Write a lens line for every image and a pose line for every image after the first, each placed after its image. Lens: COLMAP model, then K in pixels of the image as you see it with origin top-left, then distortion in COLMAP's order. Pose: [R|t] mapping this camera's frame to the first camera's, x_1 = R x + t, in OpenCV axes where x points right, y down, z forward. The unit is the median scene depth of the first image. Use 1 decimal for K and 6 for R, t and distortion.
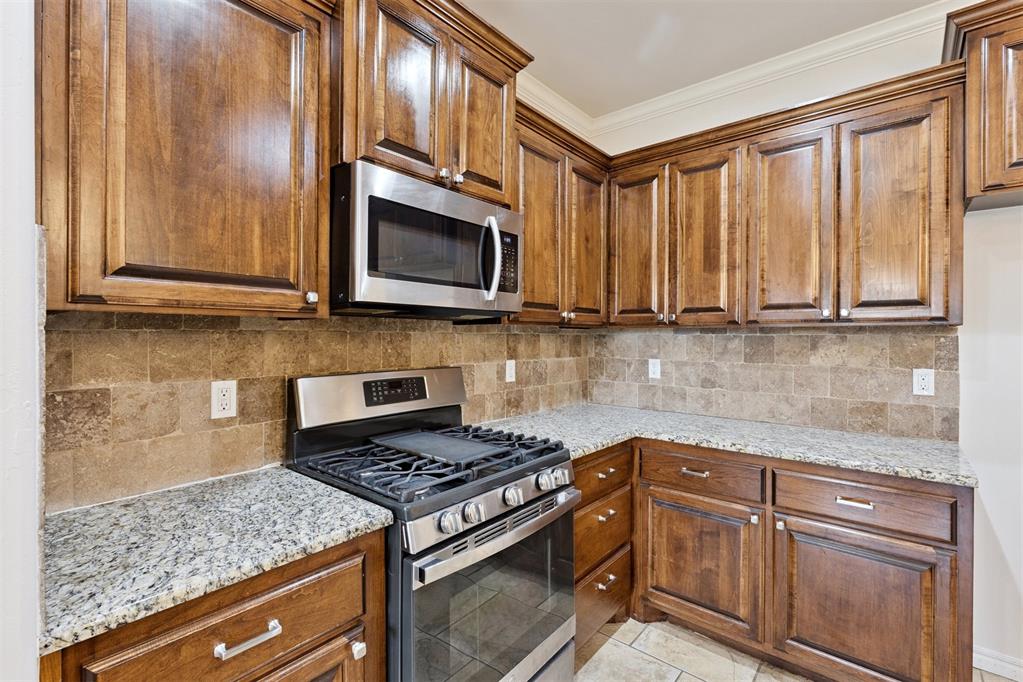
lens RADIAL K [[461.8, 0, 511.8], [0, 461.8, 334.4], [0, 0, 1]] dist [0.007214, -0.002779]
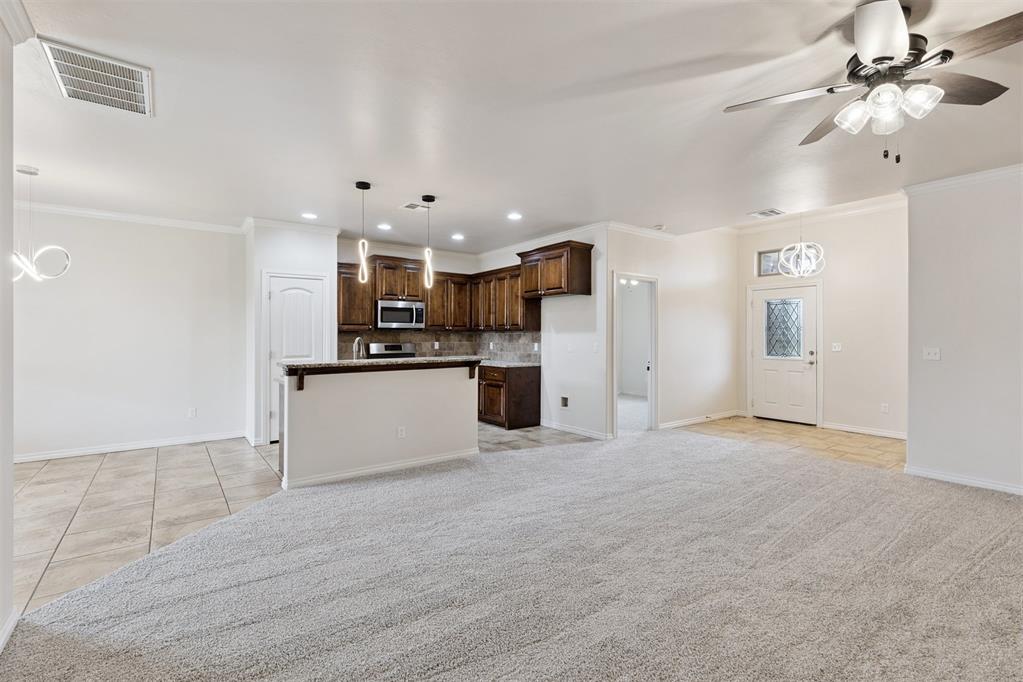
lens RADIAL K [[461.8, 0, 510.8], [0, 461.8, 333.5], [0, 0, 1]] dist [0.007214, -0.002779]
pose [[0.971916, -0.006159, -0.235245, 1.407064], [0.005111, 0.999974, -0.005067, 0.018197], [0.235271, 0.003722, 0.971923, -2.228674]]
